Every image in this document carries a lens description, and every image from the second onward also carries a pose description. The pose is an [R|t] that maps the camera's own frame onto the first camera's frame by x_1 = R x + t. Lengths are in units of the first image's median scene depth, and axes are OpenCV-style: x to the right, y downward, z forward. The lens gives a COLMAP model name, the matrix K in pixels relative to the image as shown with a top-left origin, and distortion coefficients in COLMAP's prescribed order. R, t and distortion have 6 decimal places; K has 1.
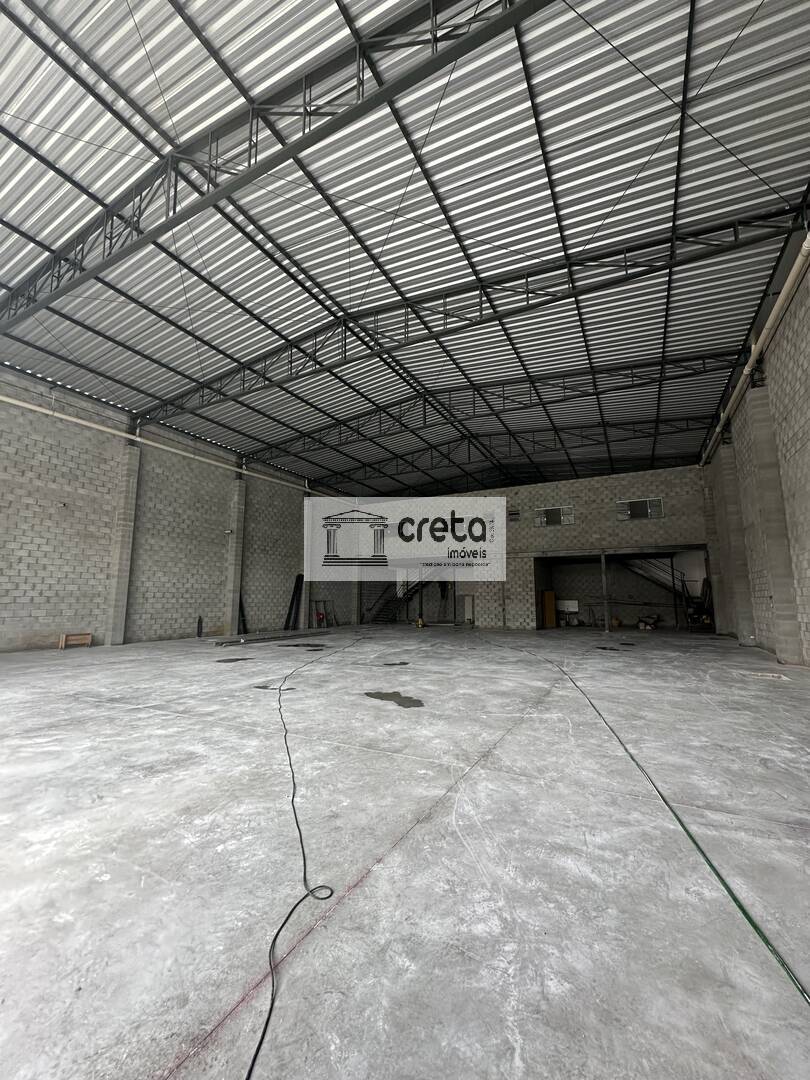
lens RADIAL K [[428.7, 0, 388.9], [0, 428.7, 541.0], [0, 0, 1]] dist [-0.000775, -0.000116]
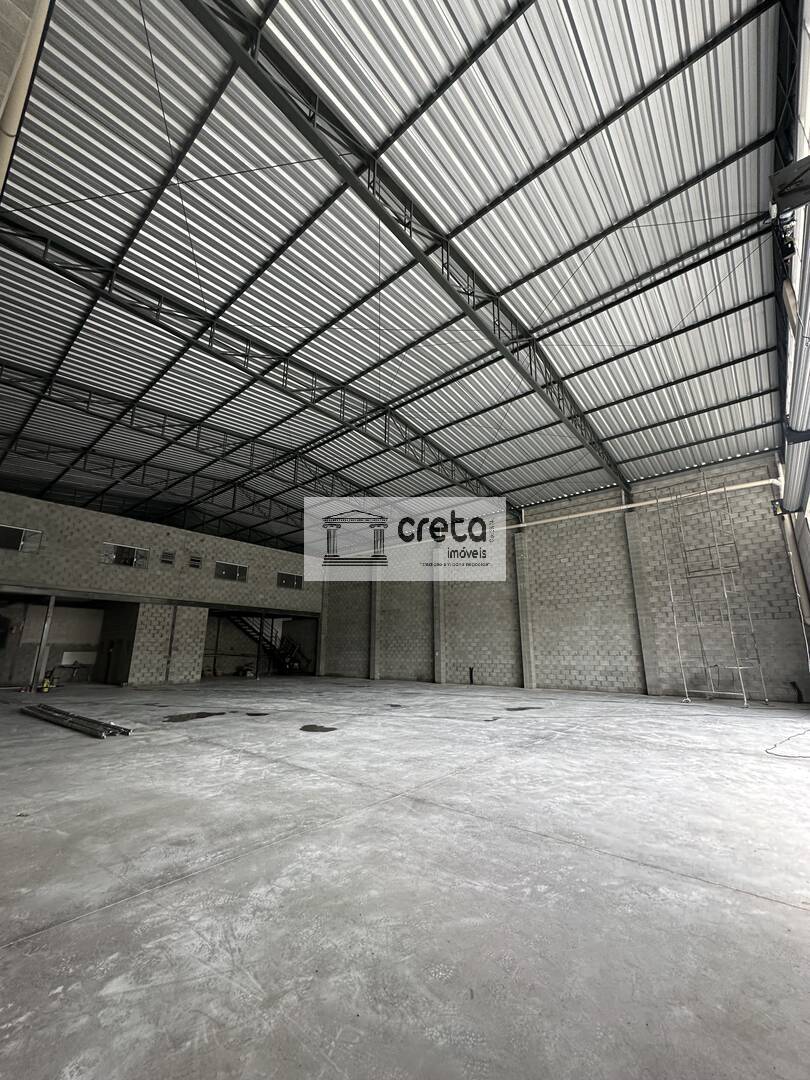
lens RADIAL K [[435.3, 0, 404.9], [0, 435.3, 529.8], [0, 0, 1]] dist [-0.003291, -0.000537]
pose [[0.195507, 0.265801, 0.943995, -0.634106], [-0.138376, 0.960417, -0.241766, 0.048551], [-0.970891, -0.083359, 0.224548, 0.362565]]
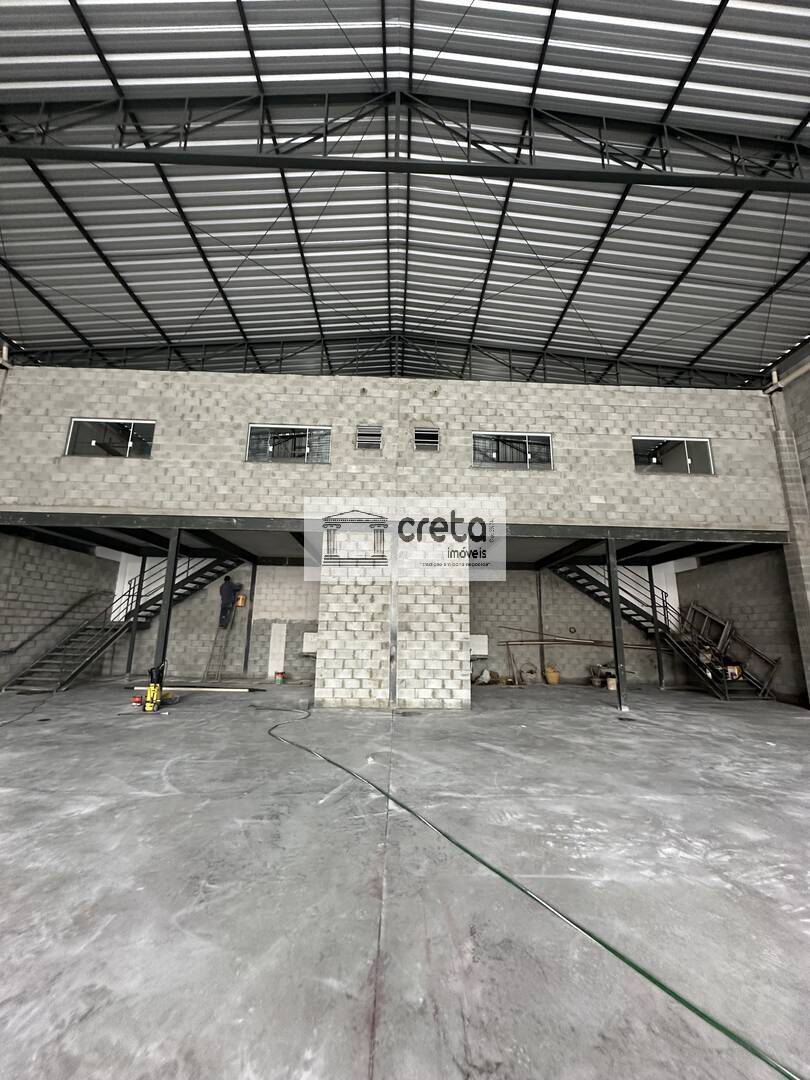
lens RADIAL K [[441.9, 0, 409.5], [0, 441.9, 541.4], [0, 0, 1]] dist [0.000433, 0.000021]
pose [[0.854961, 0.118806, 0.504903, 0.066602], [-0.087465, 0.992497, -0.085432, 0.095054], [-0.511265, 0.028880, 0.858938, 0.697247]]
